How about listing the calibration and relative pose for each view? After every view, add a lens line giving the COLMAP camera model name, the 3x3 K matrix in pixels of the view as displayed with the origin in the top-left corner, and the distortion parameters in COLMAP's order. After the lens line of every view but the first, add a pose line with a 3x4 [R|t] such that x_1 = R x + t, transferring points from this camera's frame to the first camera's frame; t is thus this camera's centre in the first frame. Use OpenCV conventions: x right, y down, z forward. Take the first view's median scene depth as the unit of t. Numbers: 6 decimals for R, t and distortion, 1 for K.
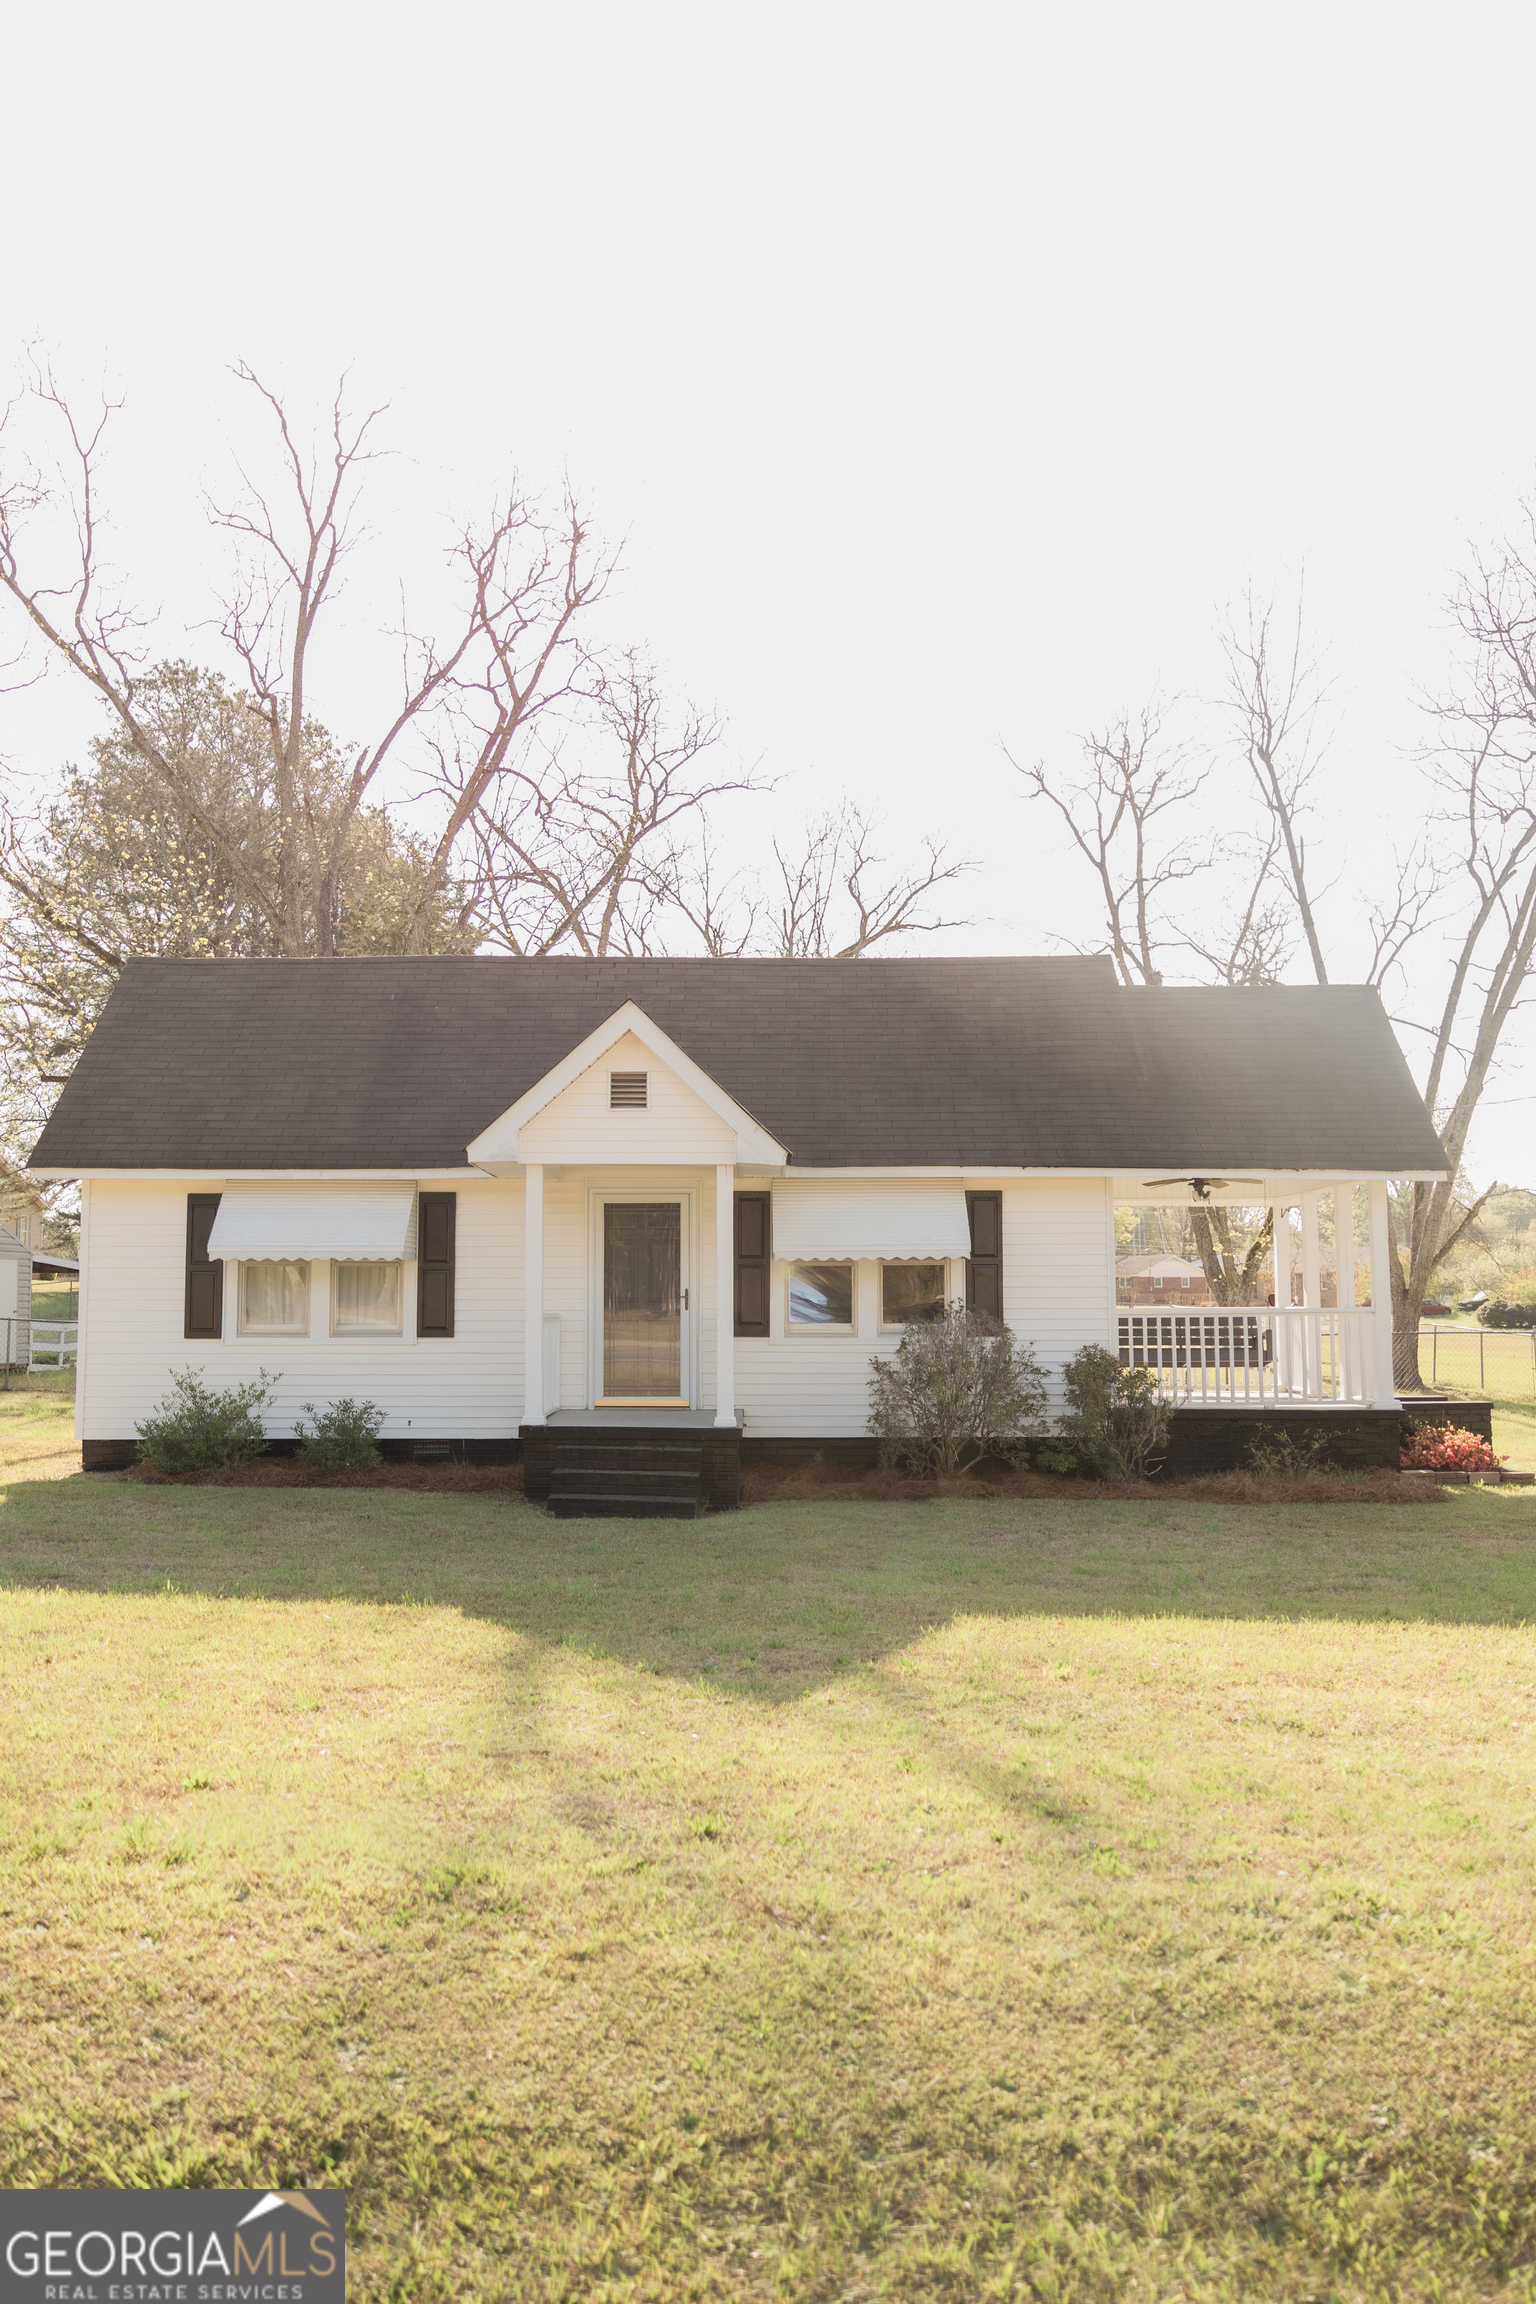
lens RADIAL K [[1864.2, 0, 768.3], [0, 1864.2, 1166.9], [0, 0, 1]] dist [0.018850, -0.008742]
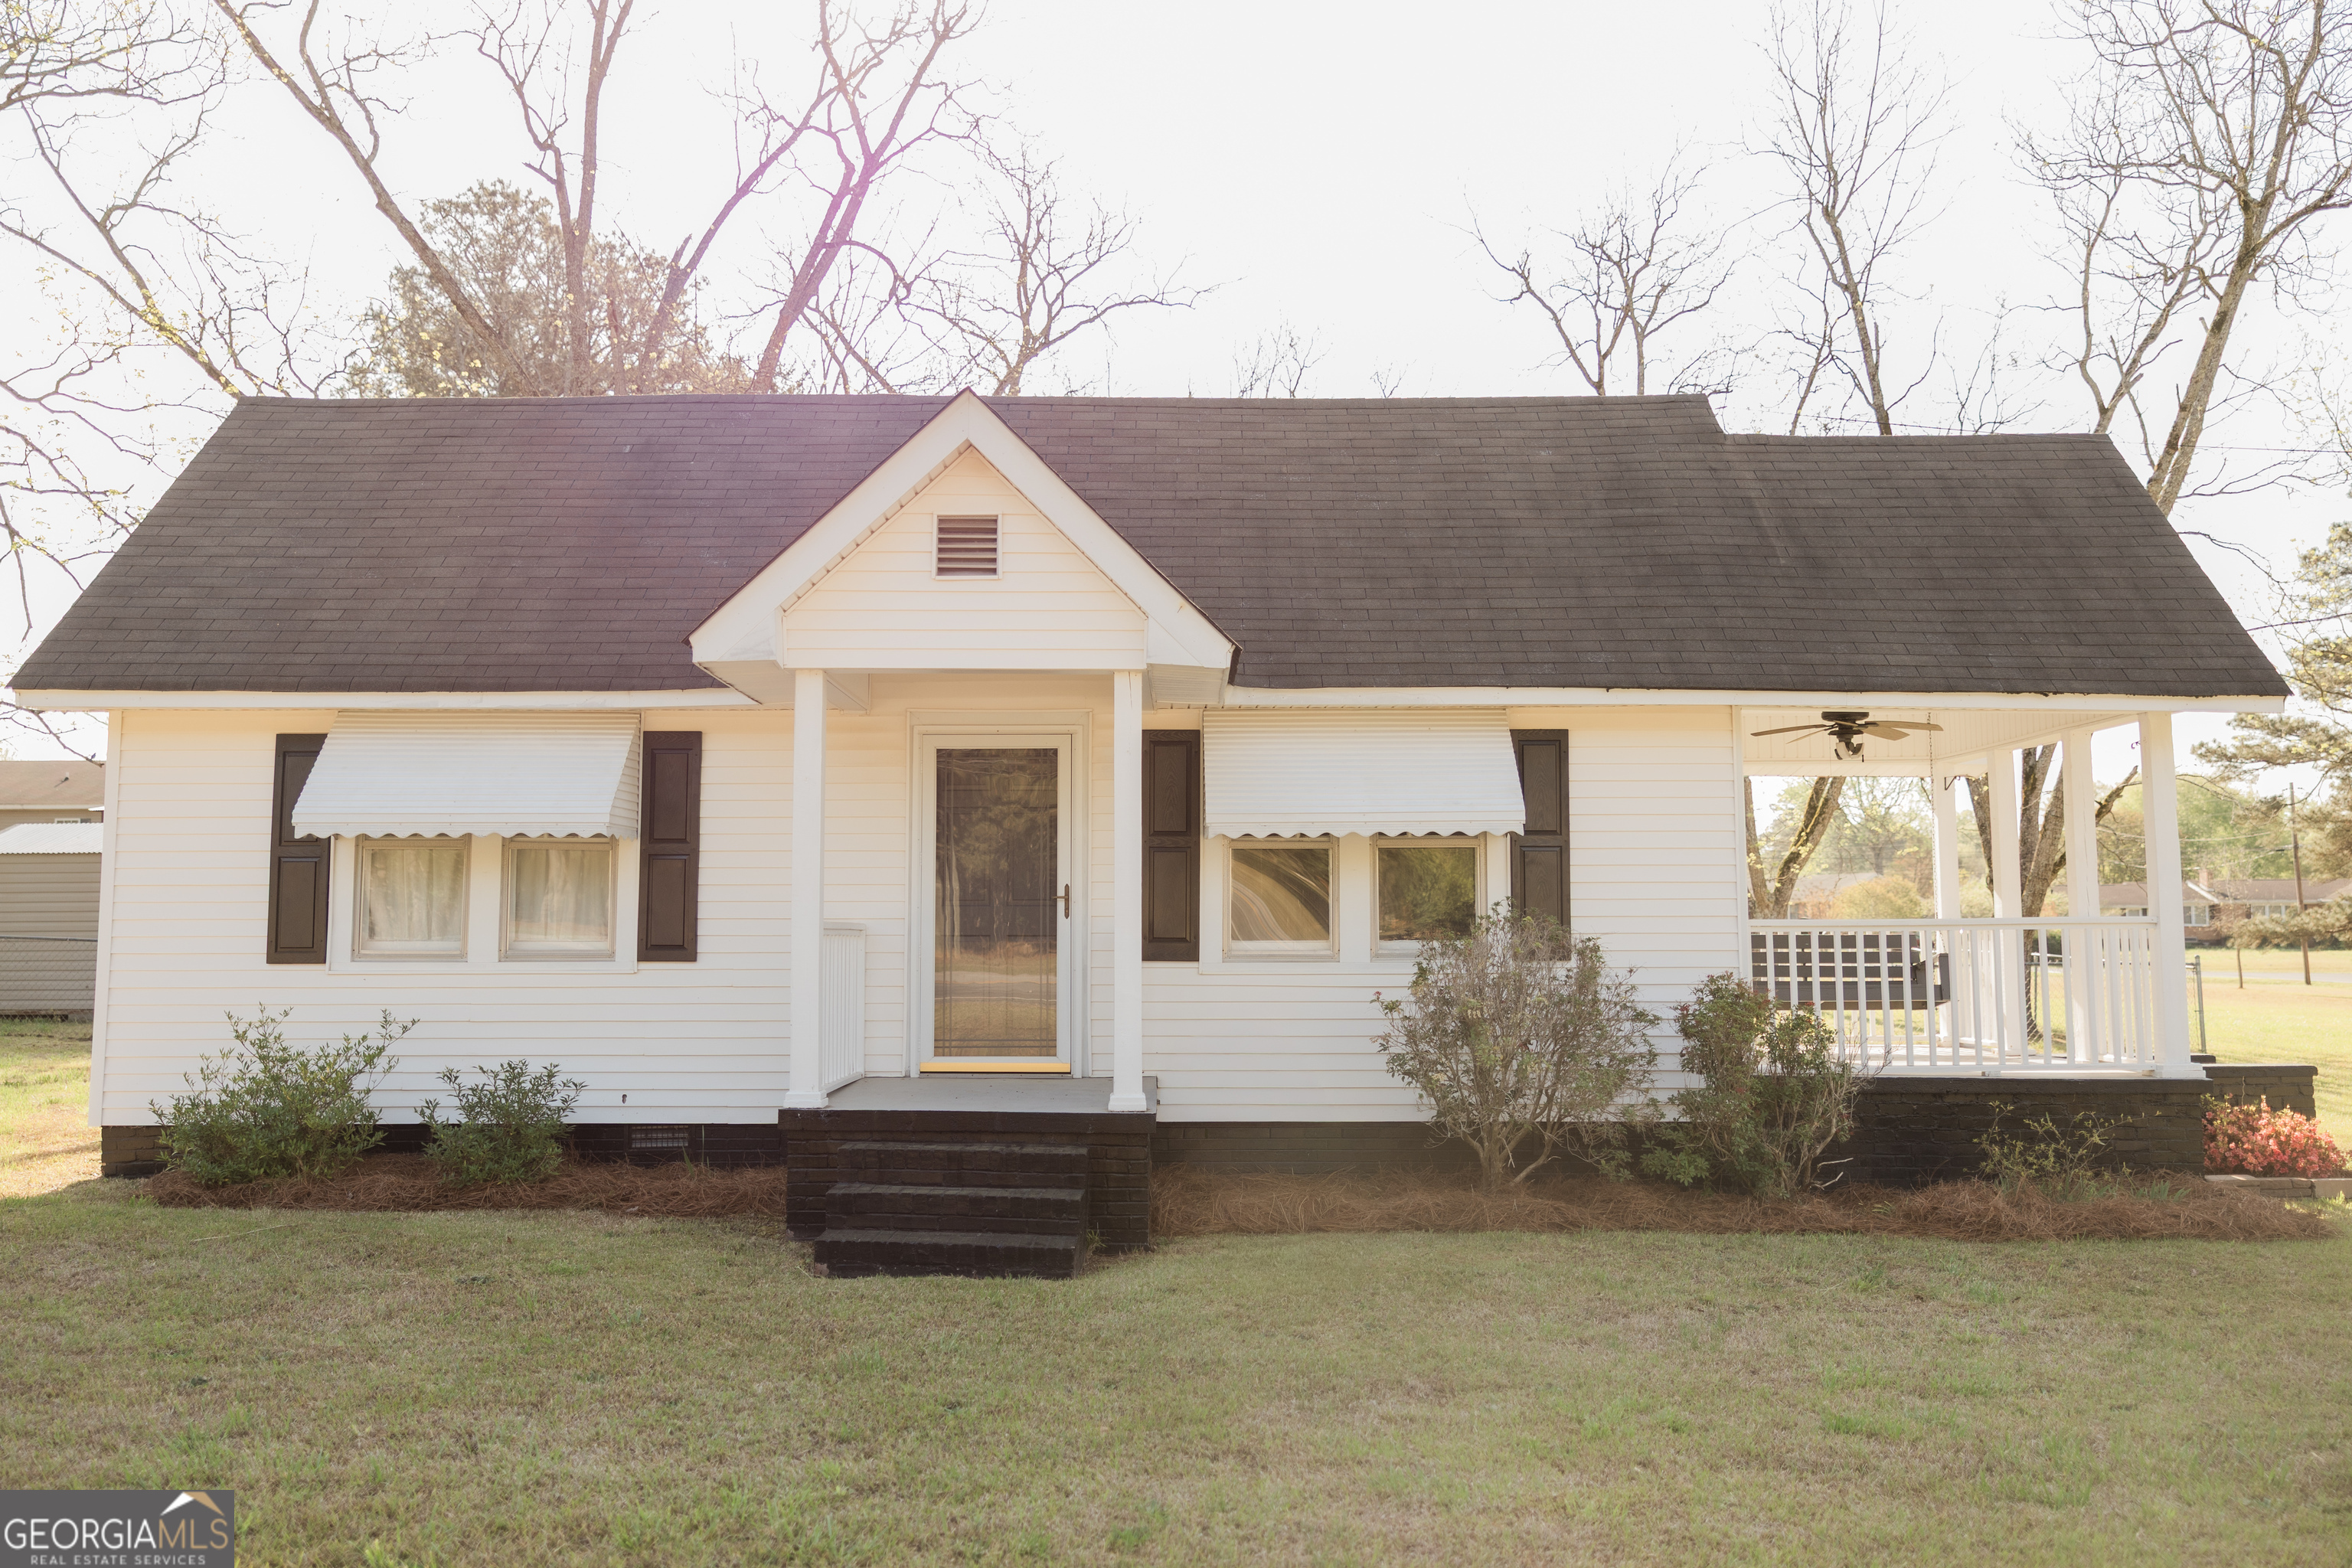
lens RADIAL K [[1972.6, 0, 1197.0], [0, 1972.6, 749.7], [0, 0, 1]] dist [0.002959, 0.010107]
pose [[0.999966, 0.001487, 0.008133, -0.005561], [-0.001296, 0.999725, -0.023434, 0.035221], [-0.008165, 0.023423, 0.999692, 0.332567]]
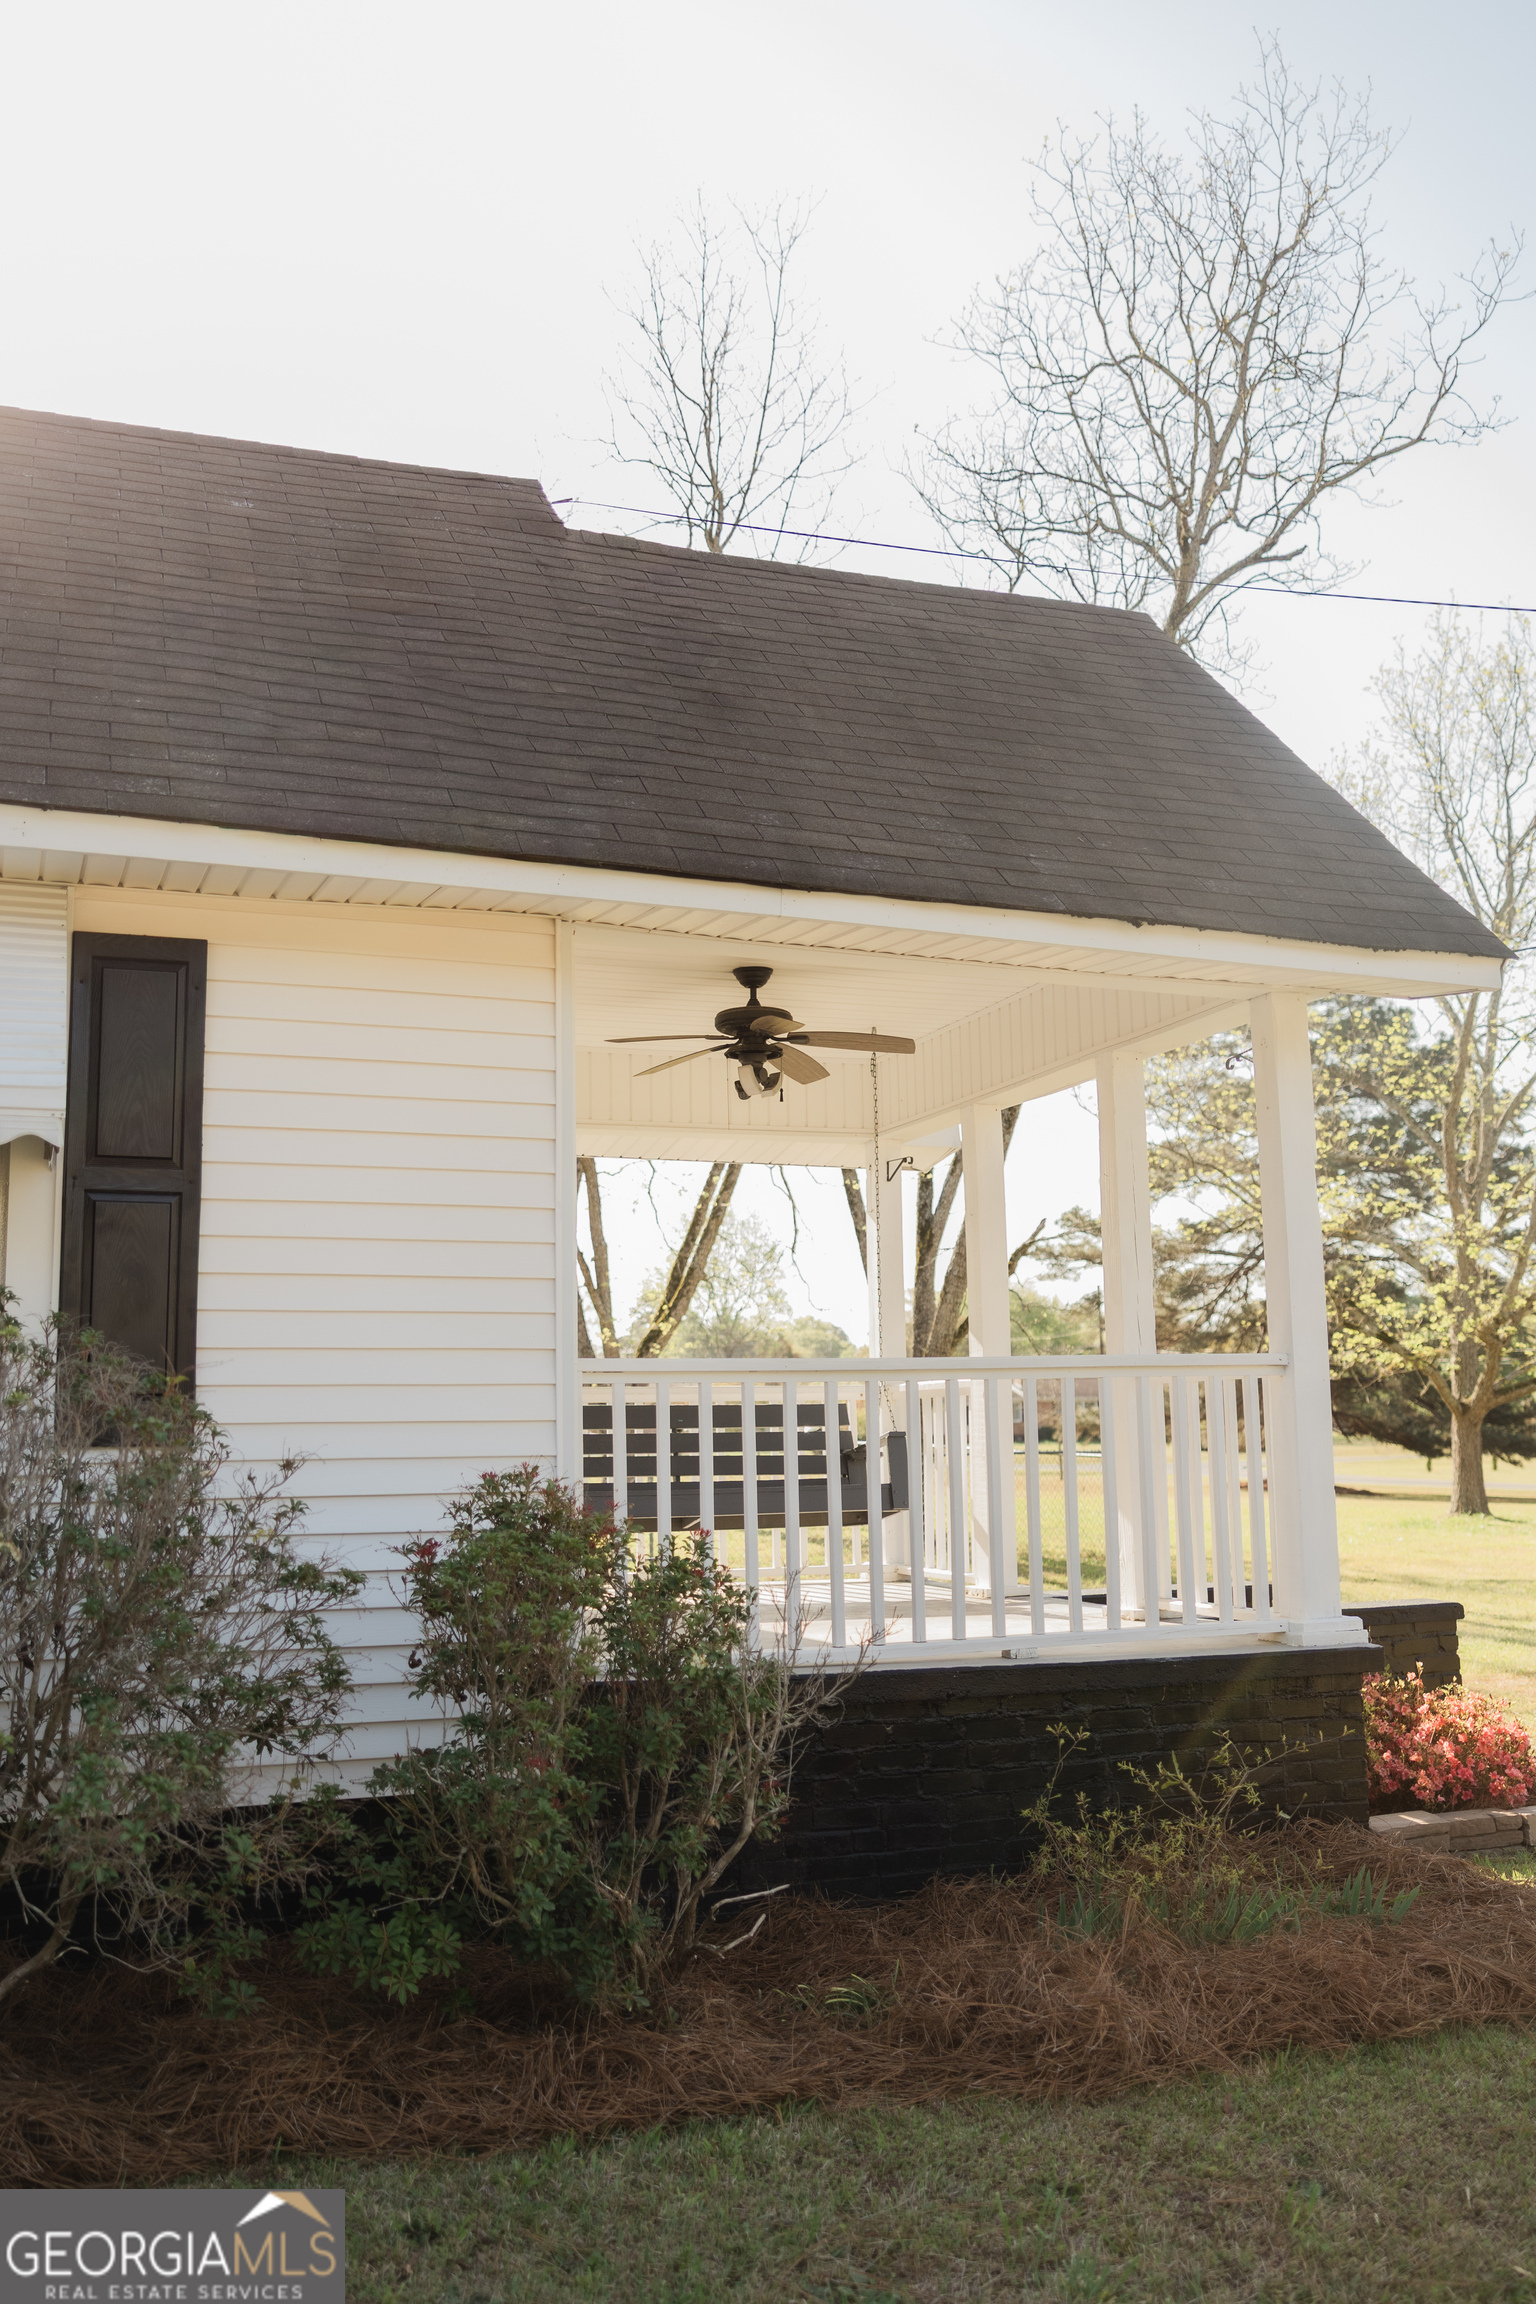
lens RADIAL K [[1932.3, 0, 756.4], [0, 1932.3, 1169.8], [0, 0, 1]] dist [0.002959, 0.010107]
pose [[0.937036, 0.036858, 0.347282, 0.101829], [-0.012575, 0.997331, -0.071919, 0.068380], [-0.349006, 0.063024, 0.934999, 0.688478]]
